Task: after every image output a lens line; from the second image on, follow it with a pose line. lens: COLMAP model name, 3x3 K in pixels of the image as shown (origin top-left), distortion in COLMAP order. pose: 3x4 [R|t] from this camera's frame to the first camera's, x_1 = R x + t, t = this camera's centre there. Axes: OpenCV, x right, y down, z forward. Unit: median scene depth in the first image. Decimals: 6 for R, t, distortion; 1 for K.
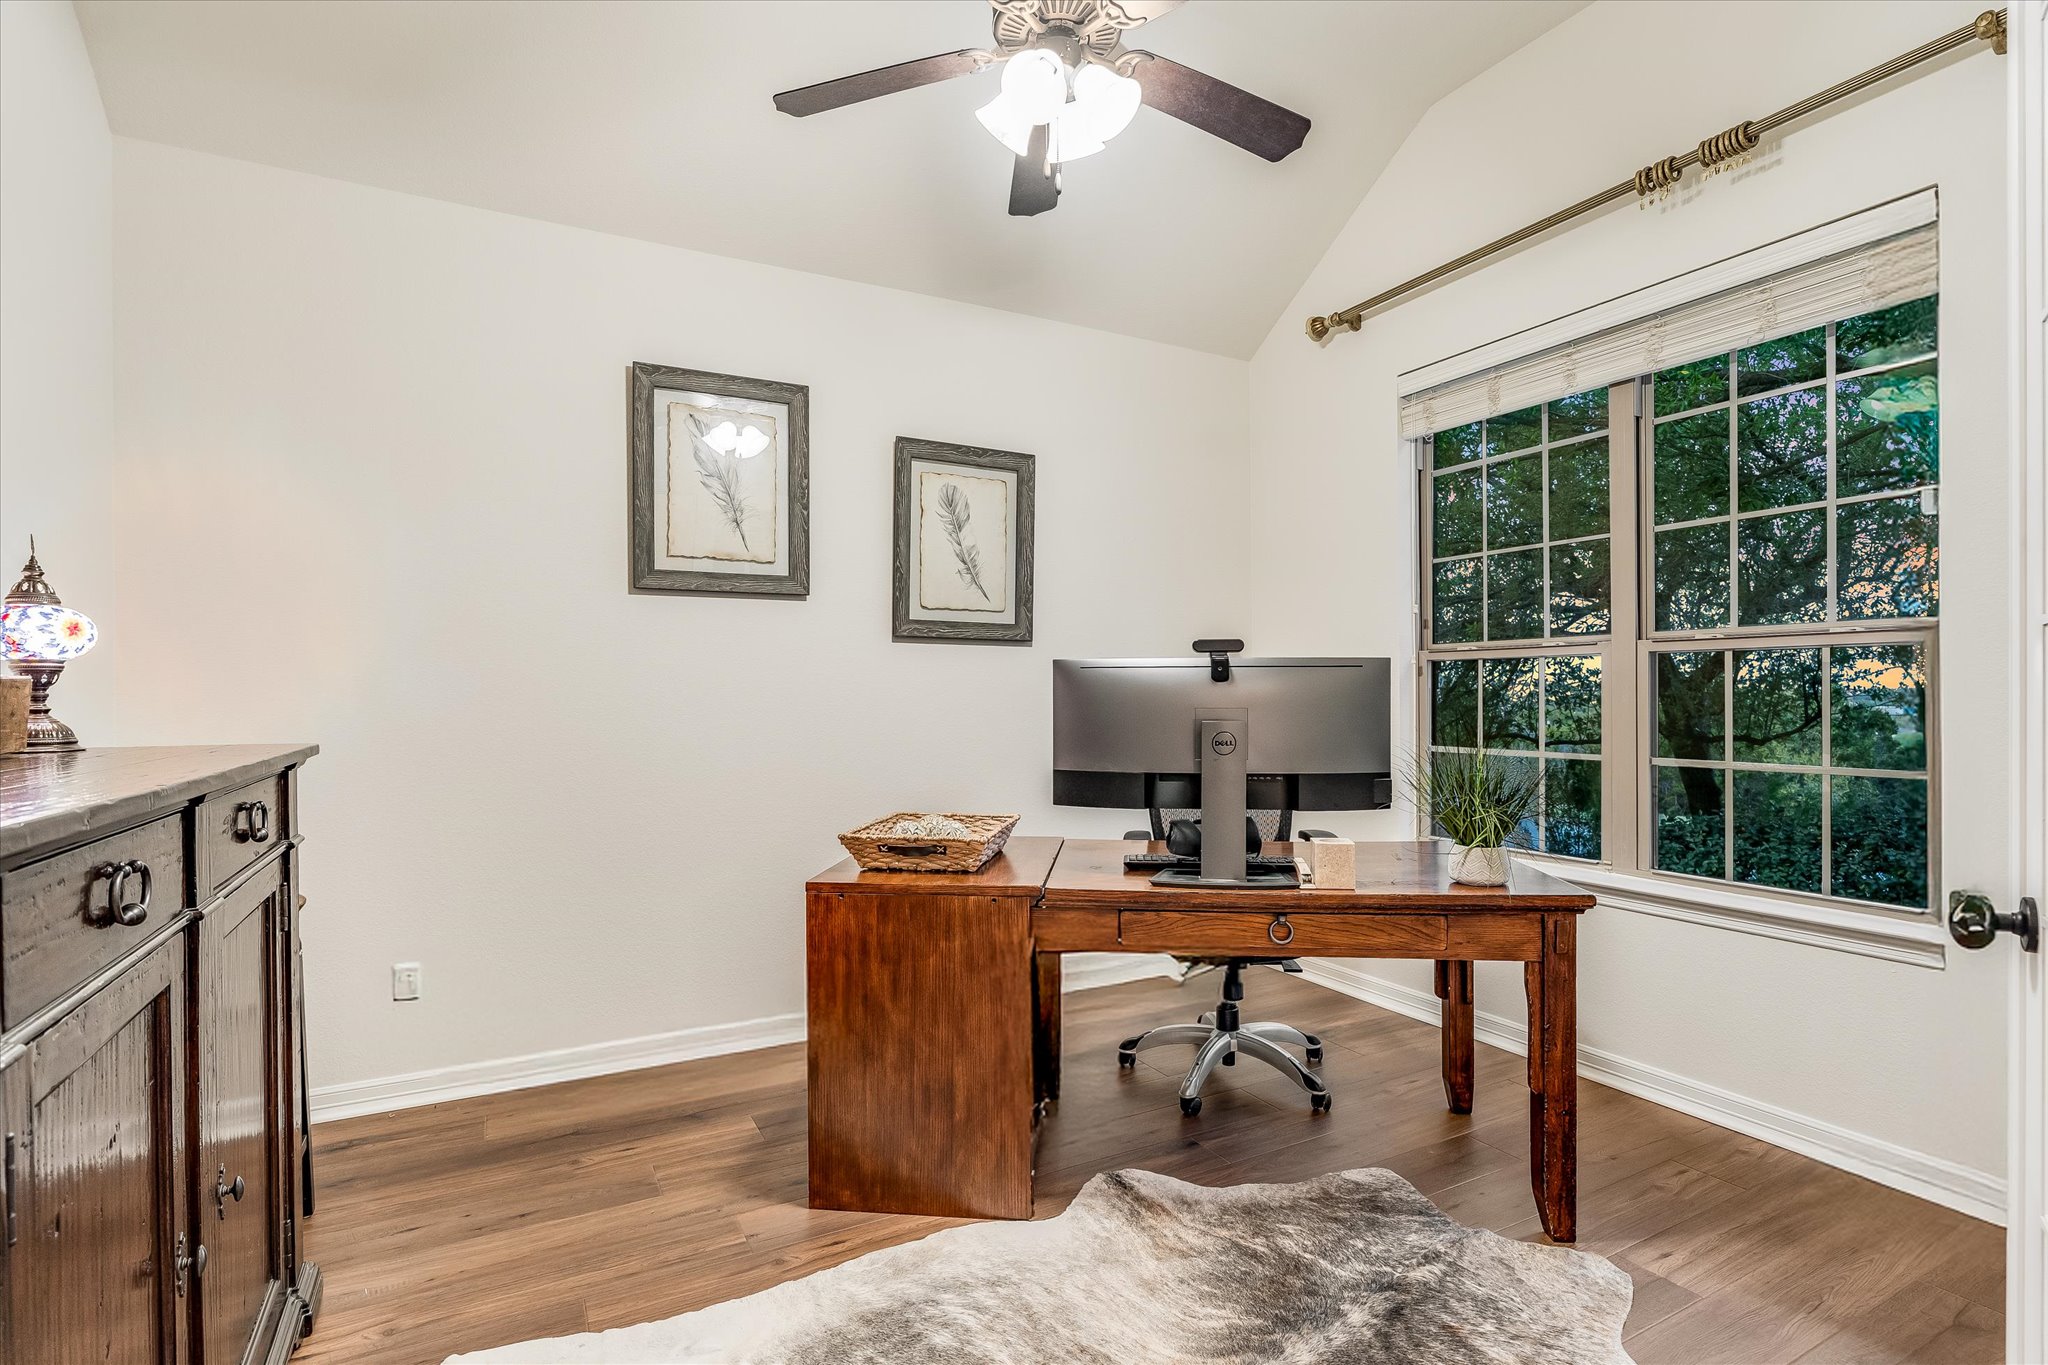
lens RADIAL K [[969.6, 0, 1017.2], [0, 969.6, 676.3], [0, 0, 1]] dist [-0.000195, 0.000964]
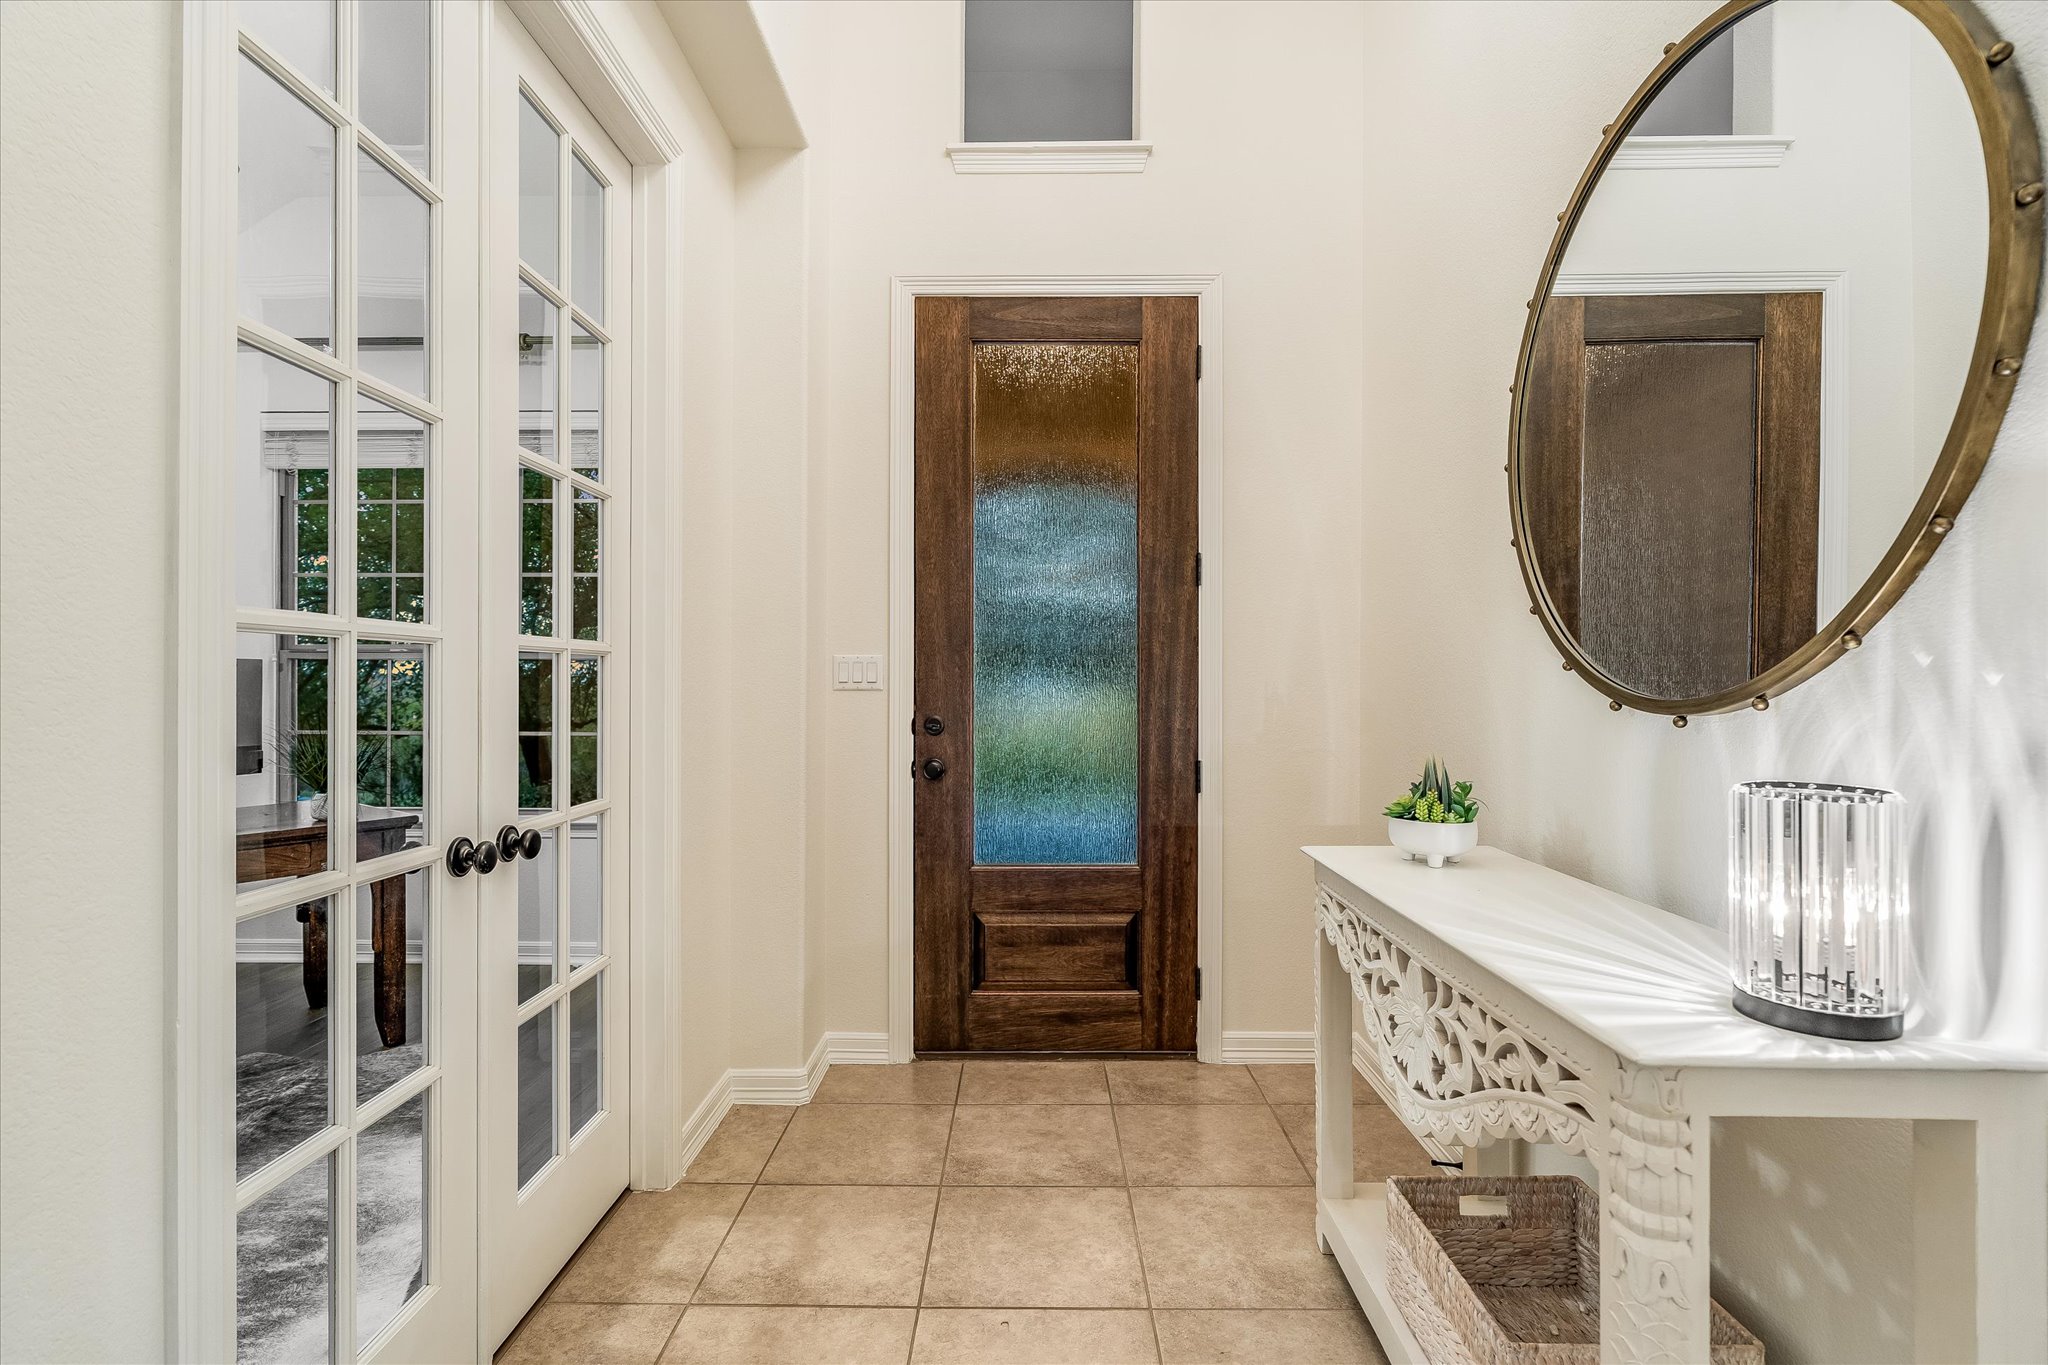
lens RADIAL K [[969.6, 0, 1017.2], [0, 969.6, 676.3], [0, 0, 1]] dist [-0.000195, 0.000964]
pose [[0.489536, 0.003681, 0.871975, -0.252781], [-0.004818, 0.999987, -0.001517, 0.004332], [-0.871970, -0.003459, 0.489547, -0.517481]]
